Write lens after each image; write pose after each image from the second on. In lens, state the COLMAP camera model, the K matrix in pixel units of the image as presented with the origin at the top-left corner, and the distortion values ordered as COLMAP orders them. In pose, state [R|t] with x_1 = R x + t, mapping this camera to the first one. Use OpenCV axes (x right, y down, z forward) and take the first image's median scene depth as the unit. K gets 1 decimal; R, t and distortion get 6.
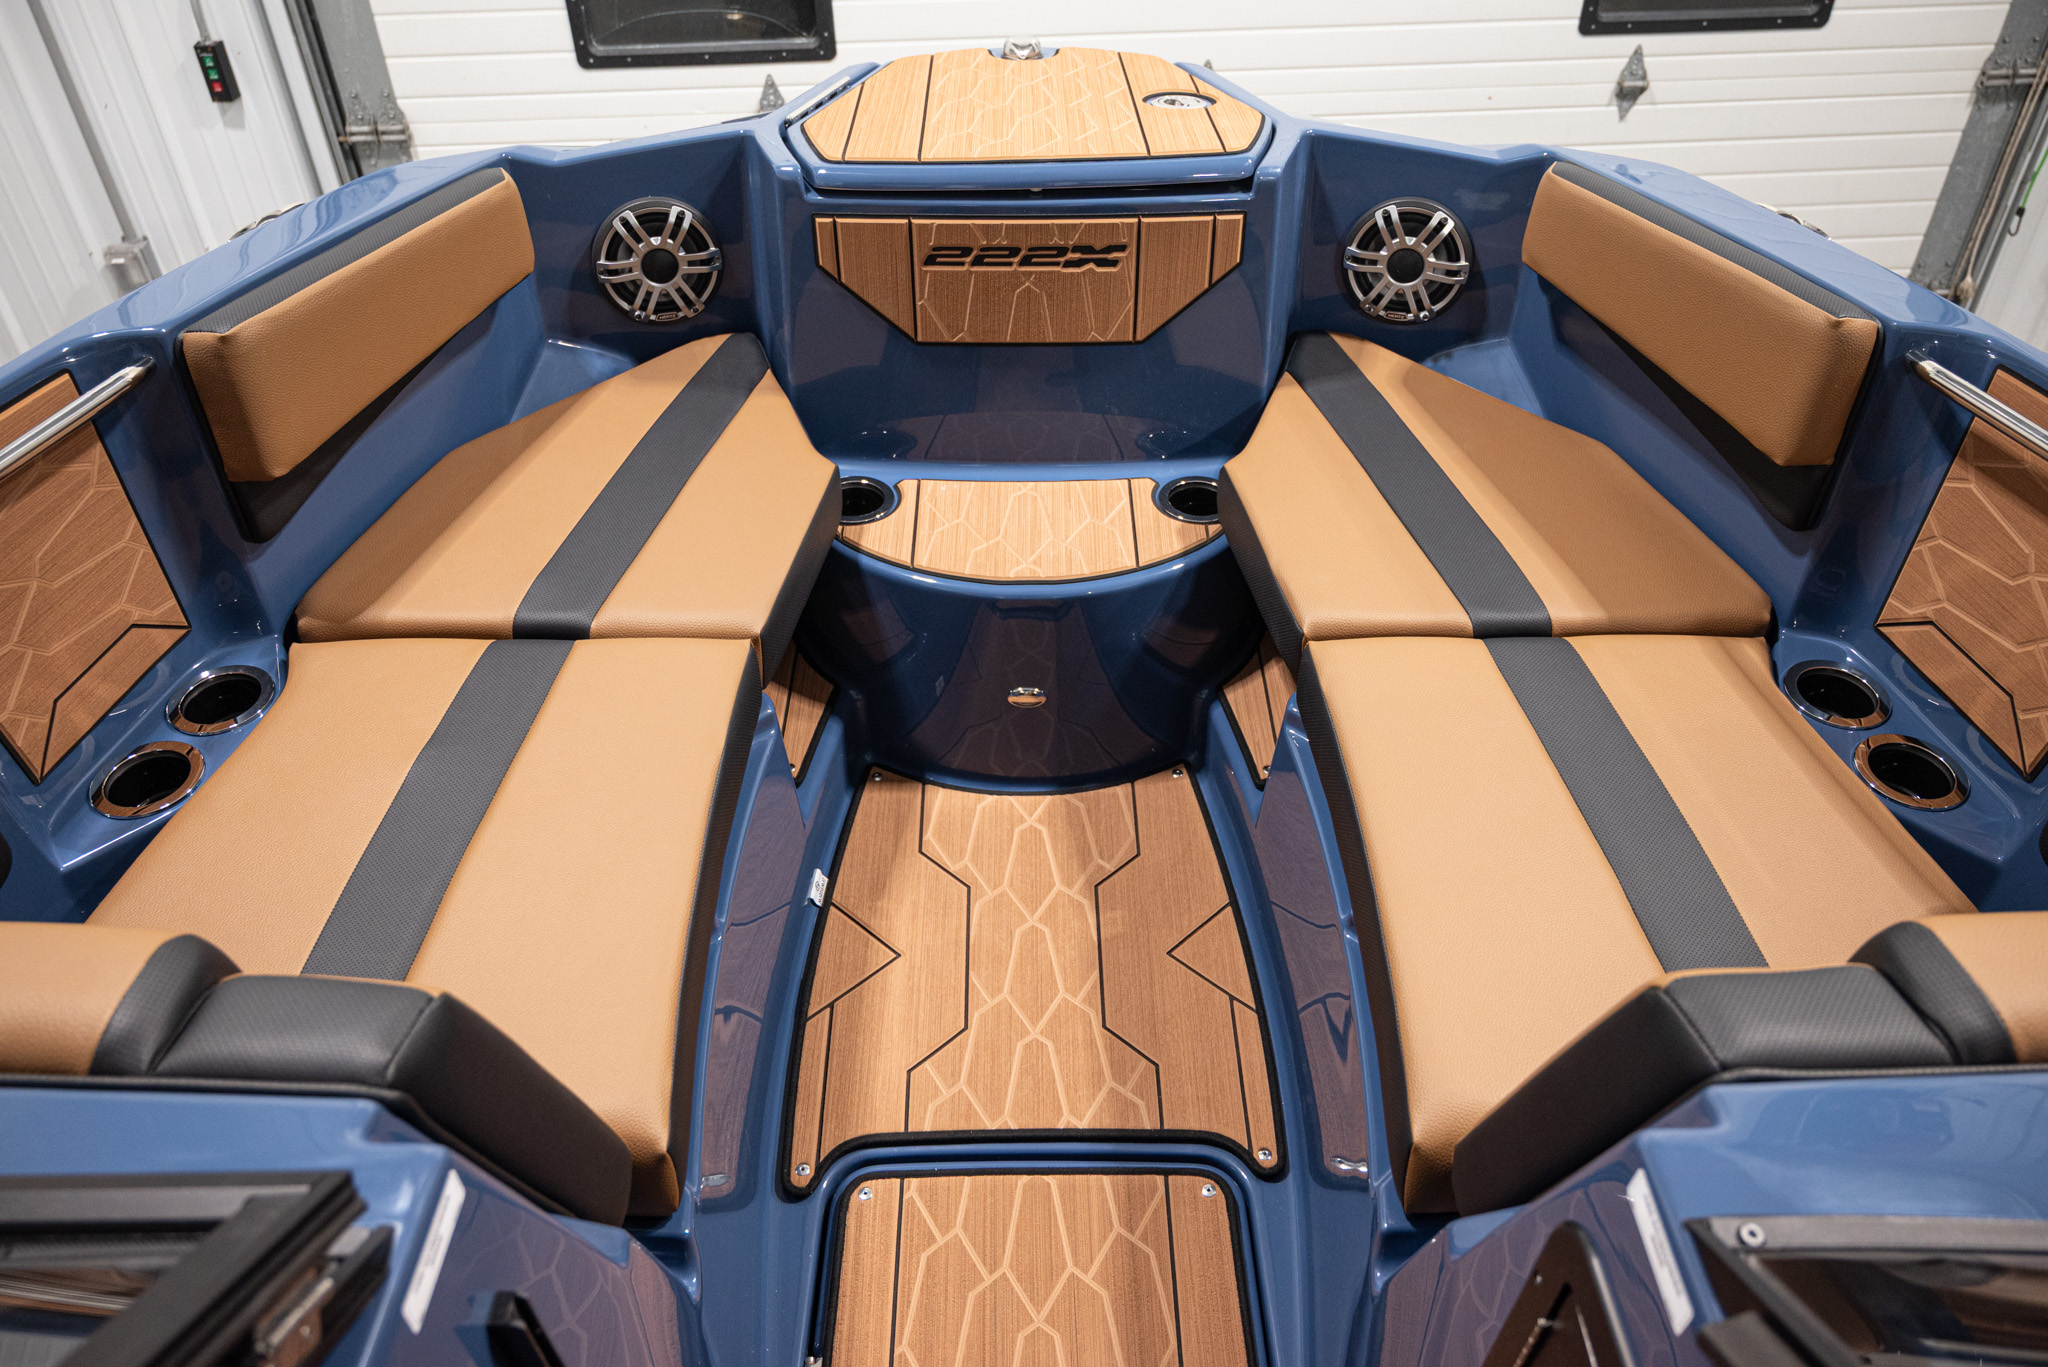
lens RADIAL K [[1636.9, 0, 1024.0], [0, 1636.9, 683.5], [0, 0, 1]] dist [-0.005752, -0.001137]
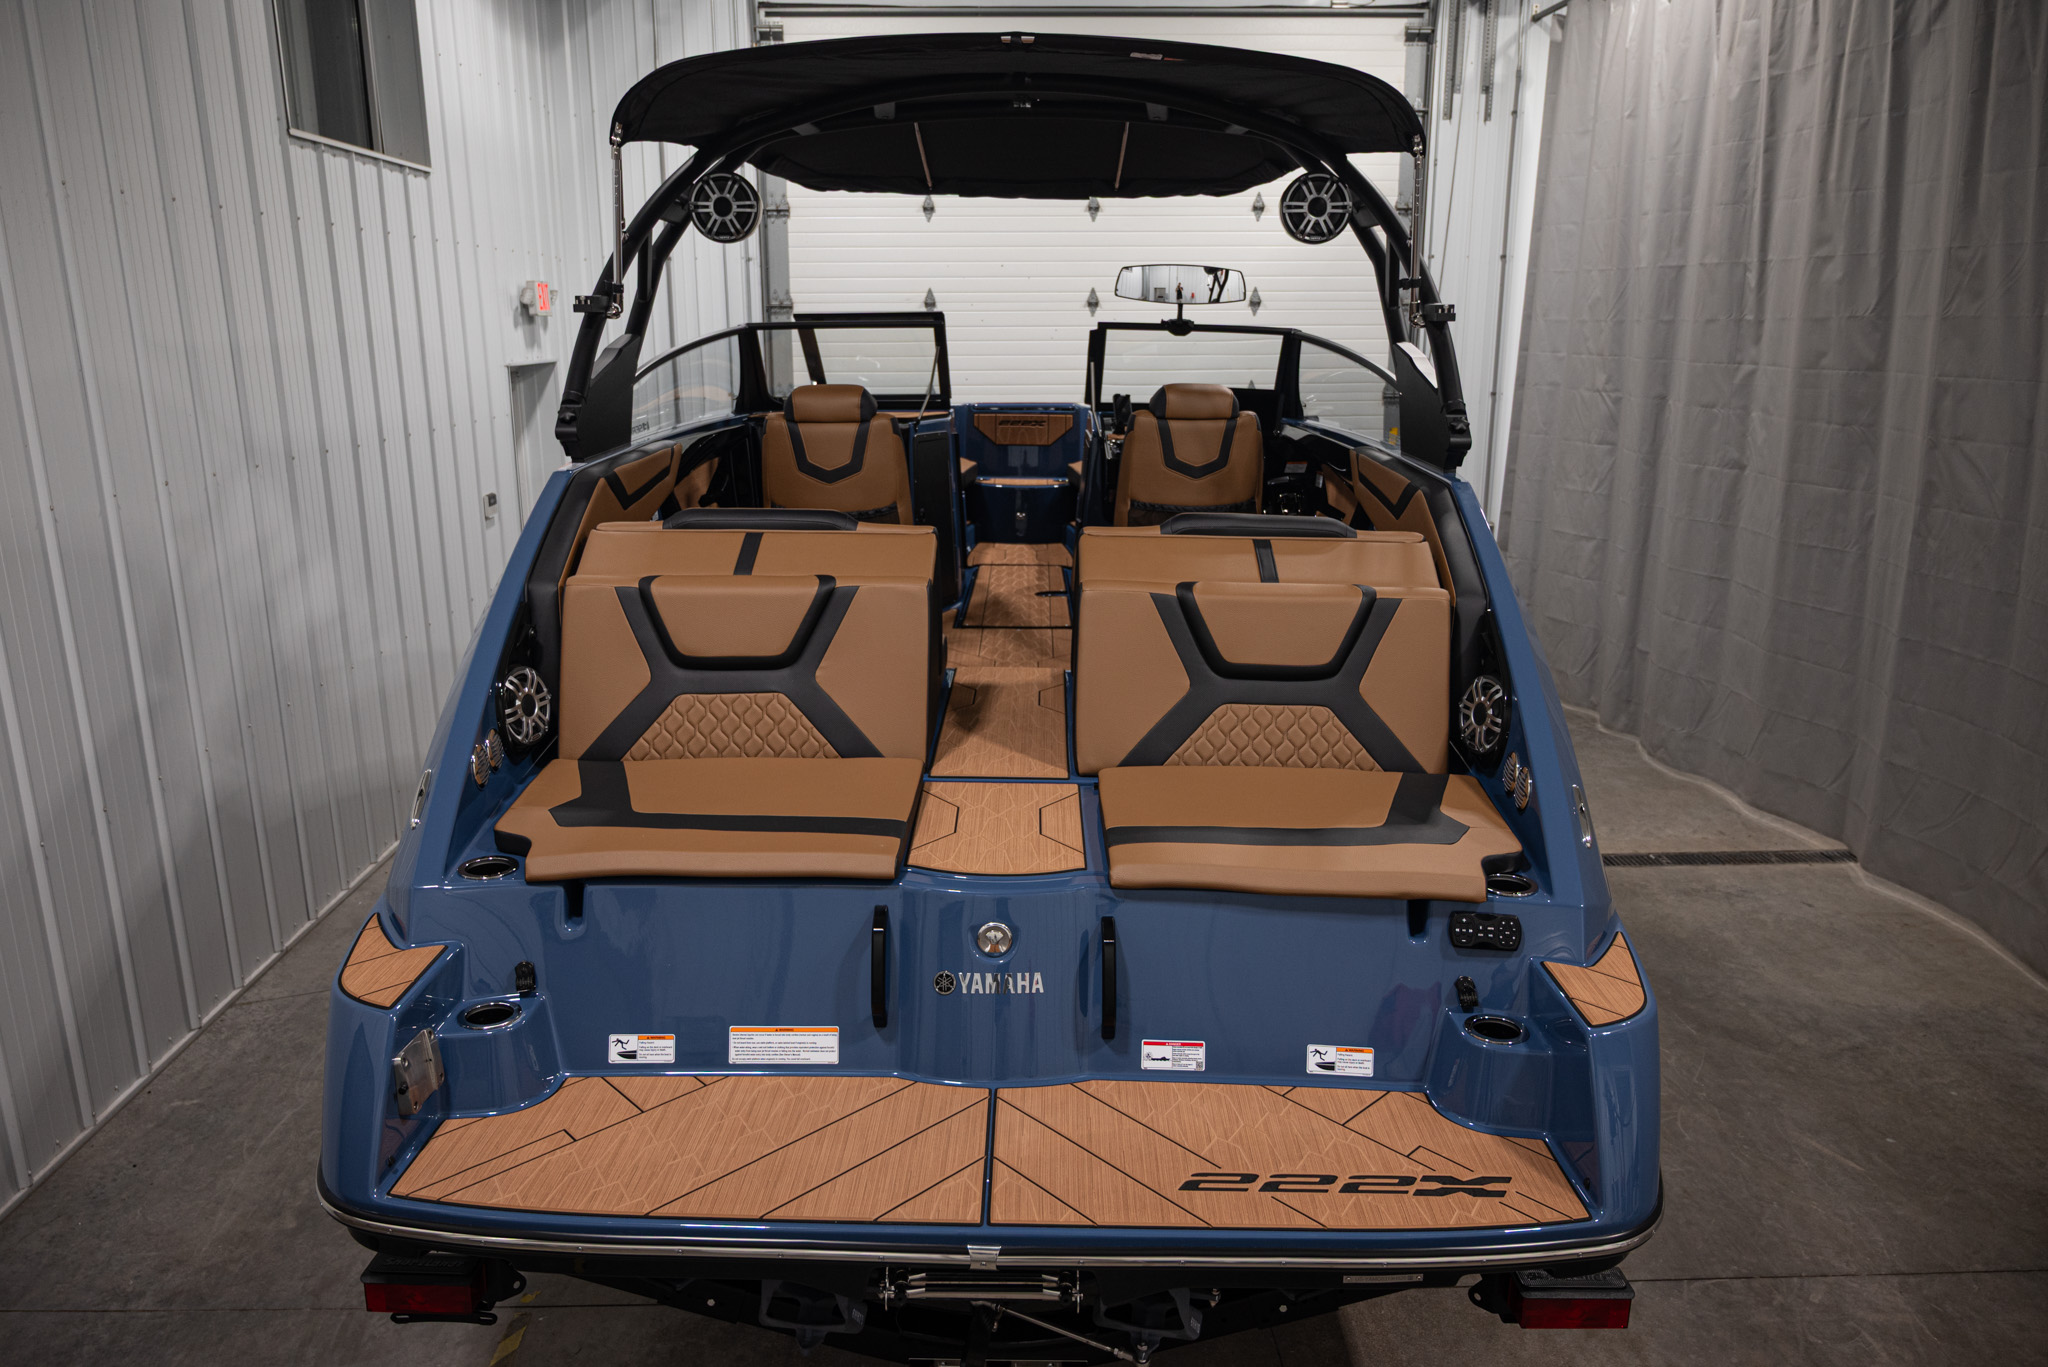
lens RADIAL K [[1404.7, 0, 1024.0], [0, 1404.7, 683.5], [0, 0, 1]] dist [-0.000459, -0.000337]
pose [[0.999764, 0.021519, -0.002900, 0.030073], [-0.020680, 0.902940, -0.429269, 1.907146], [-0.006619, 0.429228, 0.903172, -2.004653]]
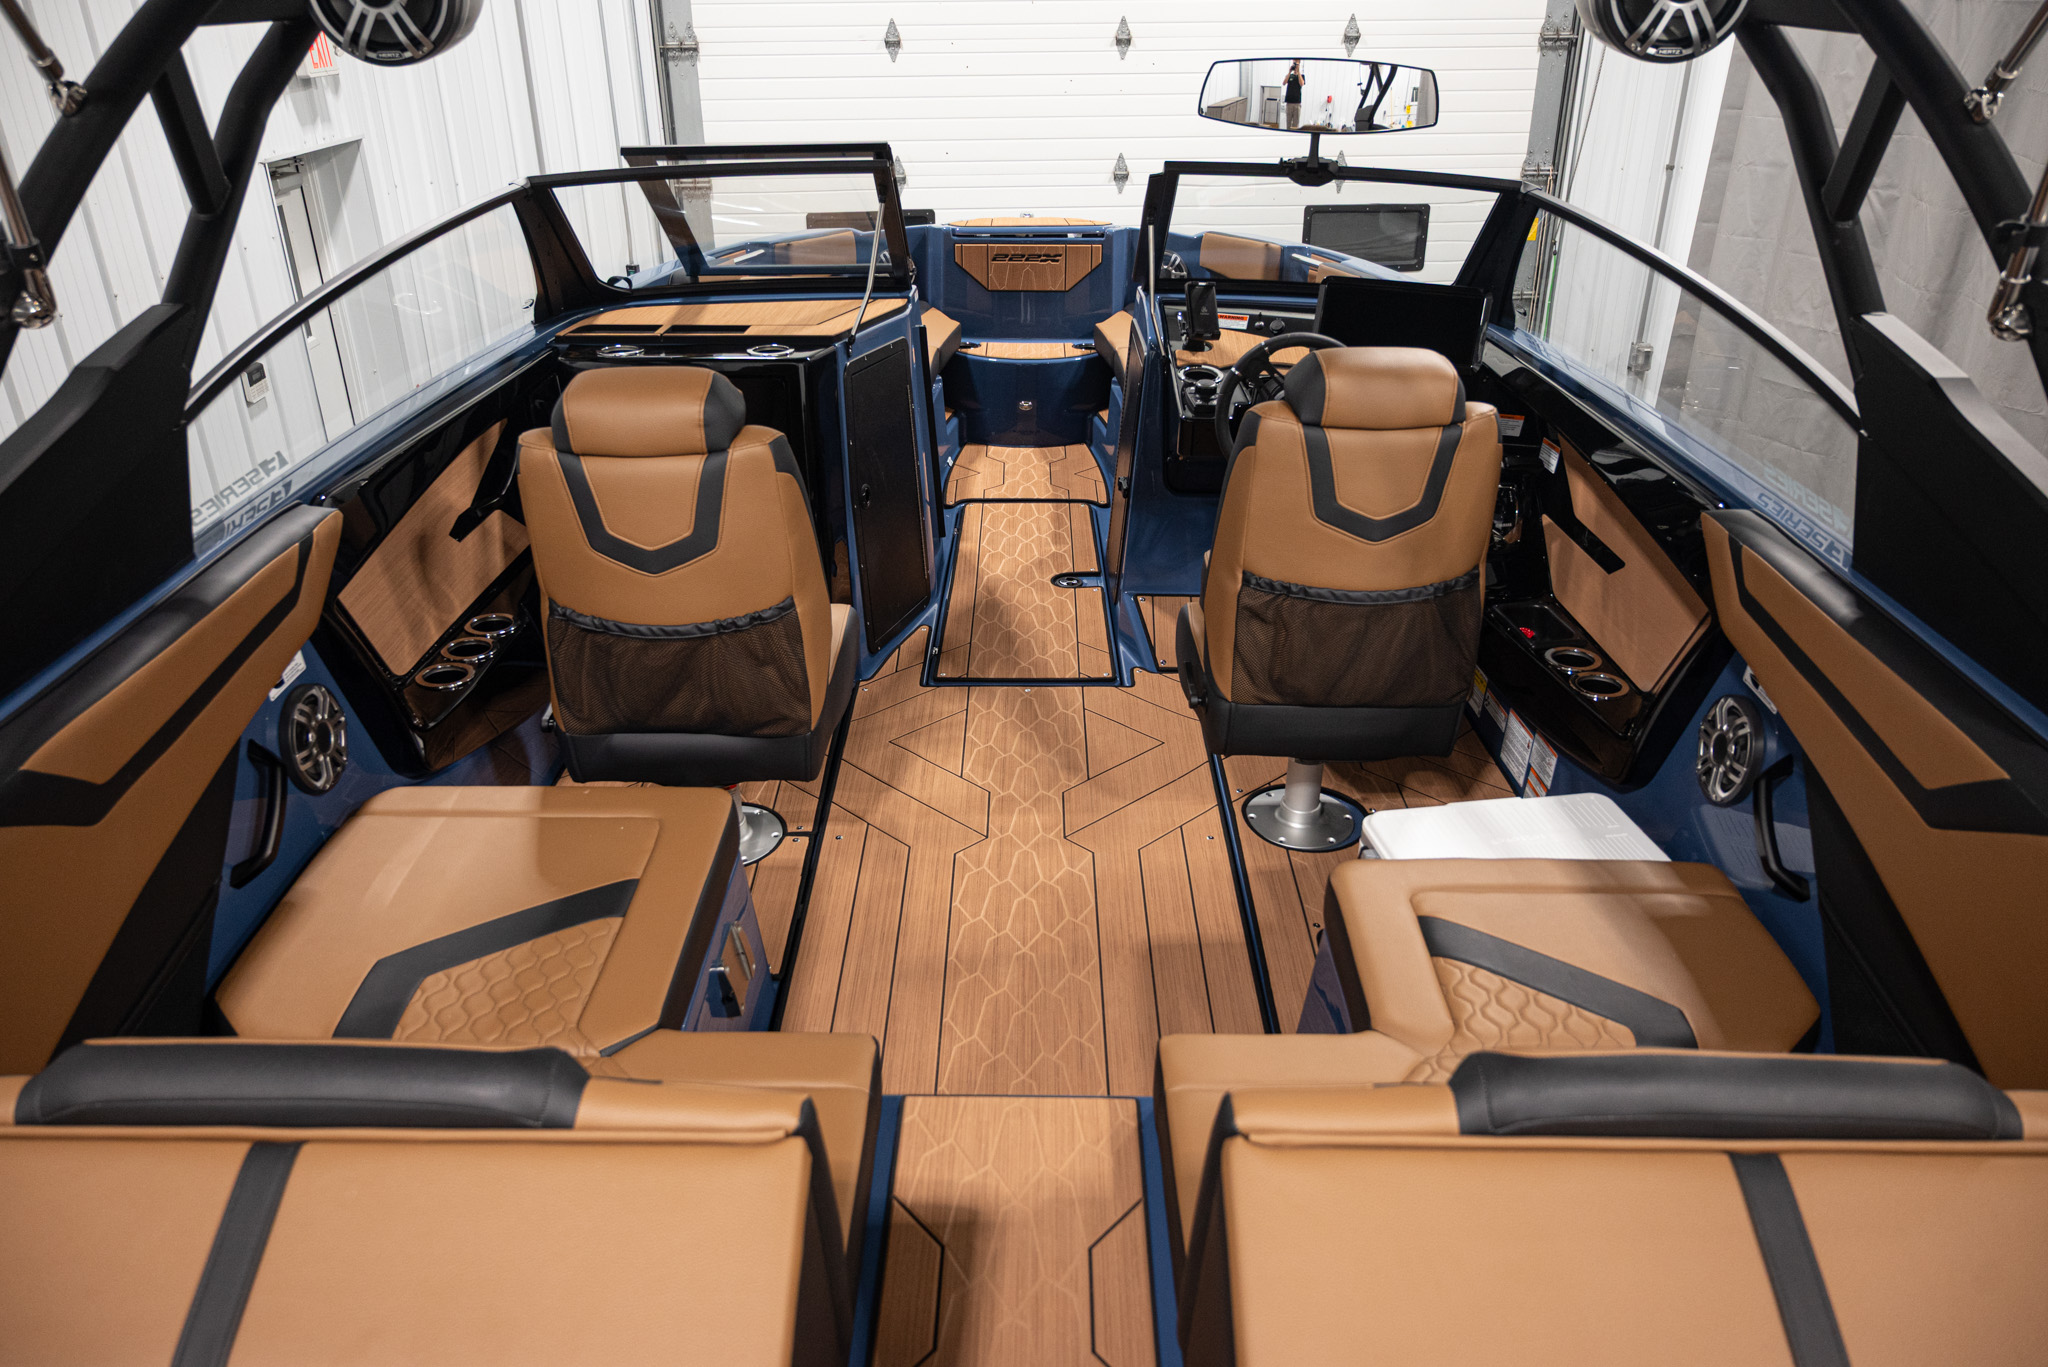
lens RADIAL K [[1402.7, 0, 1033.3], [0, 1402.7, 687.3], [0, 0, 1]] dist [-0.002924, -0.000590]
pose [[0.999888, 0.013223, 0.007038, 0.004343], [-0.011244, 0.972996, -0.230549, 1.026910], [-0.009897, 0.230444, 0.973035, -1.210063]]
